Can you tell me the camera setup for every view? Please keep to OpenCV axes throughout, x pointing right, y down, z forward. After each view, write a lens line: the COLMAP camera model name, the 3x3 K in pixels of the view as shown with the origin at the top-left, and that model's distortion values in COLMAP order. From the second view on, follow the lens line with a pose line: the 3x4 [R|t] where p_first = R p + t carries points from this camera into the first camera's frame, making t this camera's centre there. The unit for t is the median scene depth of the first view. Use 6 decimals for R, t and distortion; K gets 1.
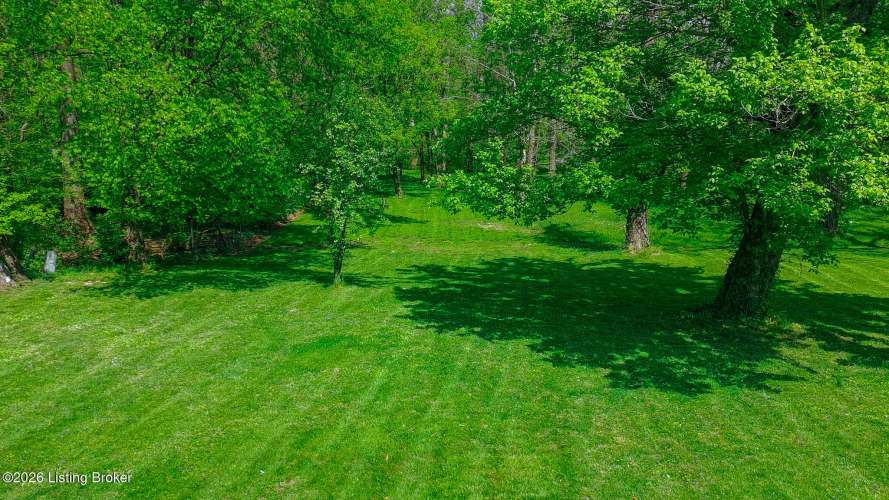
lens RADIAL K [[671.1, 0, 444.5], [0, 671.1, 250.0], [0, 0, 1]] dist [0.032298, -0.003779]
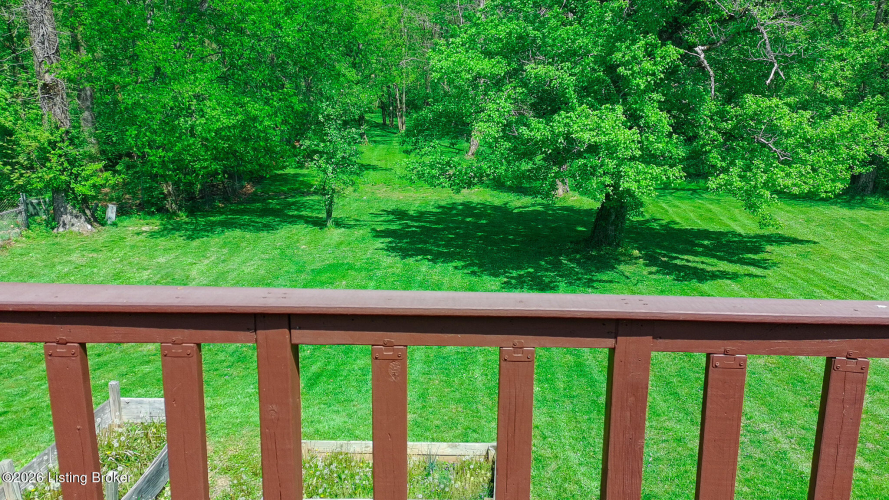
lens RADIAL K [[671.1, 0, 444.5], [0, 671.1, 250.0], [0, 0, 1]] dist [0.032298, -0.003779]
pose [[0.998254, -0.014991, 0.057128, -0.004716], [0.009224, 0.994954, 0.099912, -0.040578], [-0.058338, -0.099210, 0.993355, -0.411230]]
